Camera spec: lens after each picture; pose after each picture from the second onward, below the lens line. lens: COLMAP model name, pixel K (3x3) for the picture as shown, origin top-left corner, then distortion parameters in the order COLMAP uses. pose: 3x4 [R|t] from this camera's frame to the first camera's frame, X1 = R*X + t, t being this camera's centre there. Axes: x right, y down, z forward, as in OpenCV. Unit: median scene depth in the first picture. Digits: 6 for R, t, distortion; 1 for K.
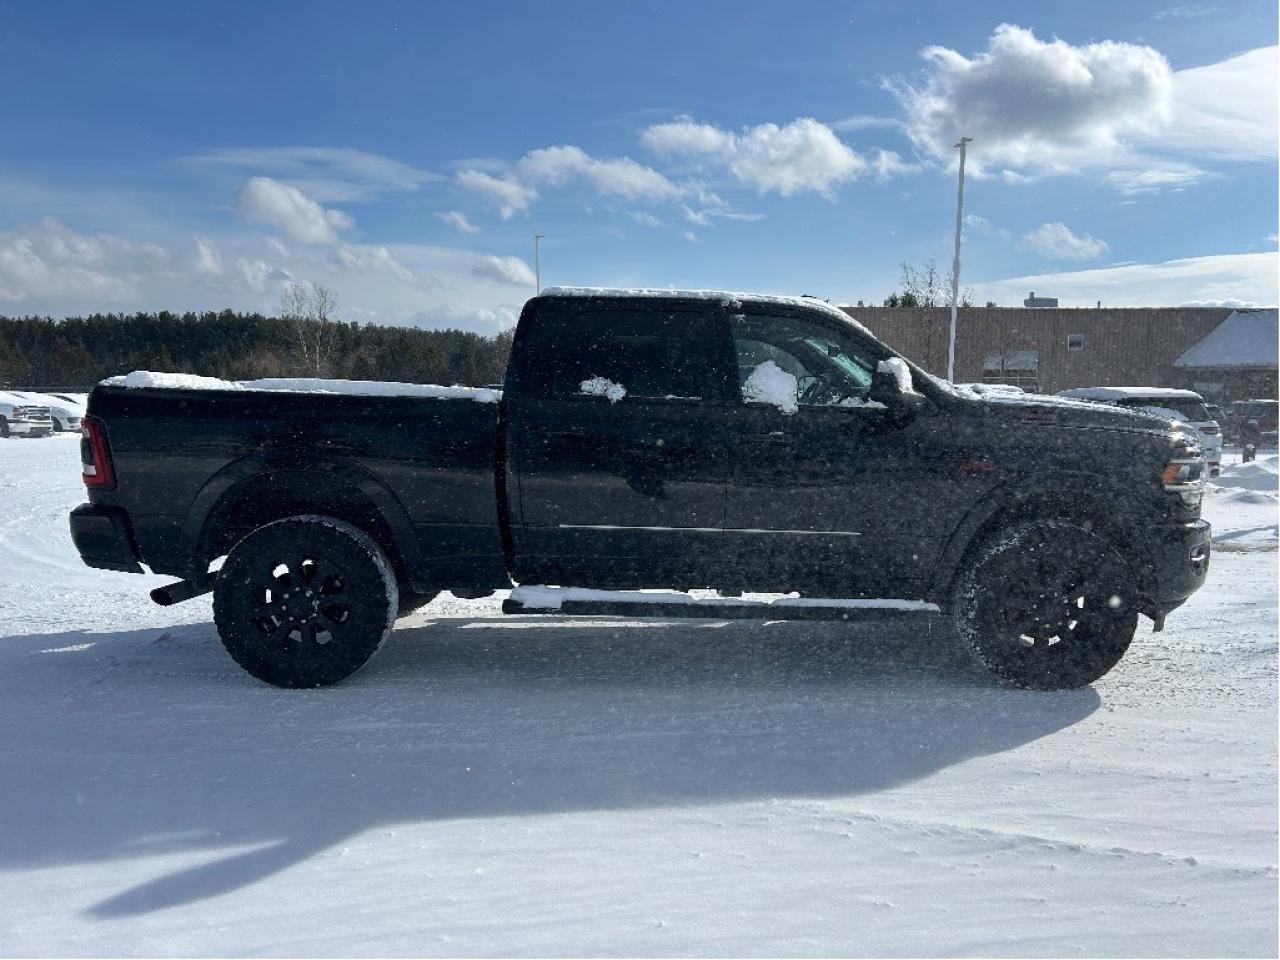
lens RADIAL K [[2124.8, 0, 640.0], [0, 2124.8, 480.0], [0, 0, 1]] dist [0.126954, -0.122966]
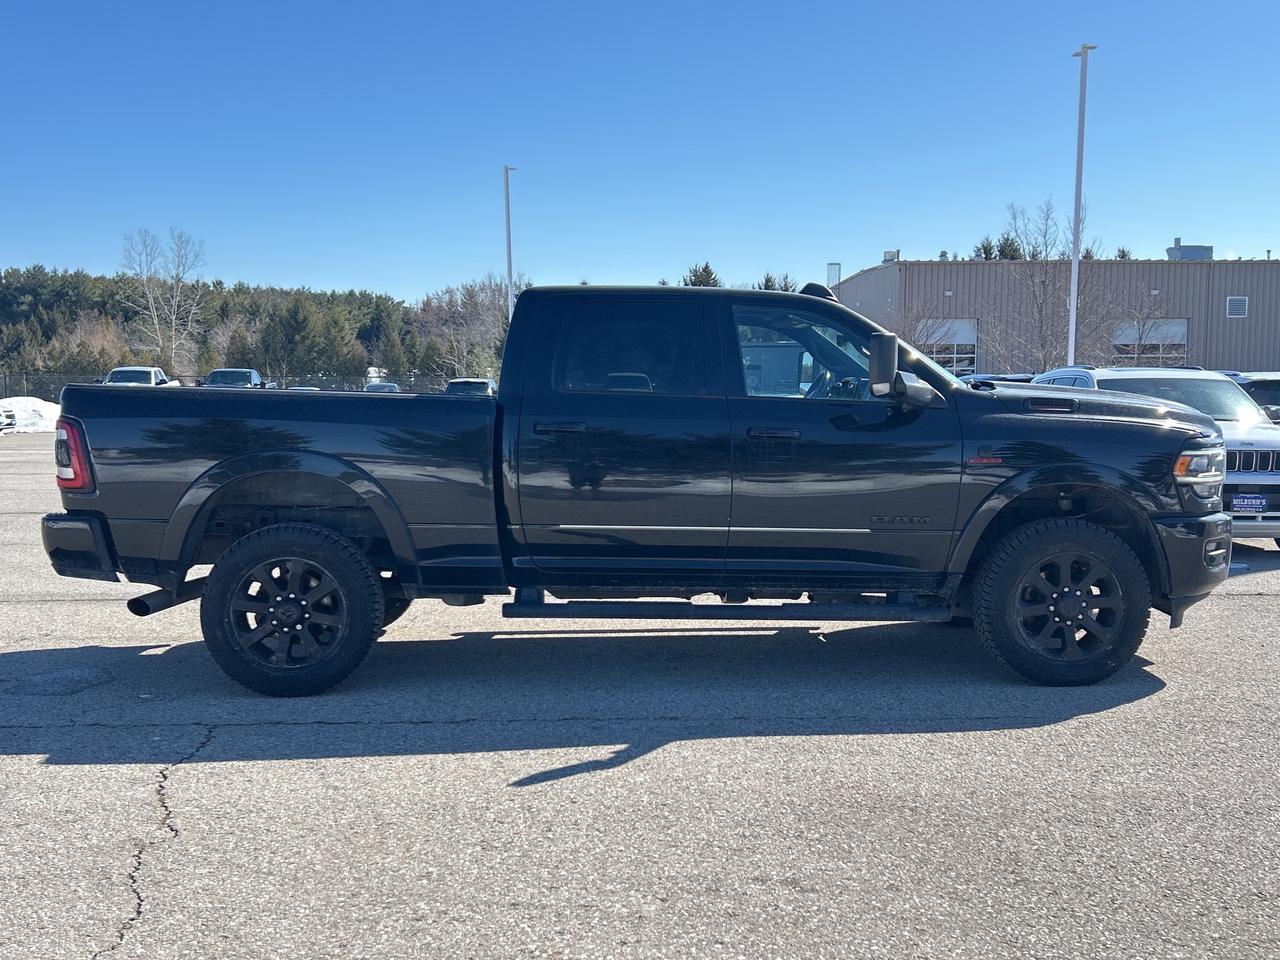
lens RADIAL K [[991.7, 0, 640.0], [0, 991.7, 480.0], [0, 0, 1]] dist [0.003377, -0.004311]
pose [[0.999759, -0.006248, -0.021061, 0.007430], [0.007169, 0.999008, 0.043957, -0.019076], [0.020765, -0.044097, 0.998811, 0.565666]]
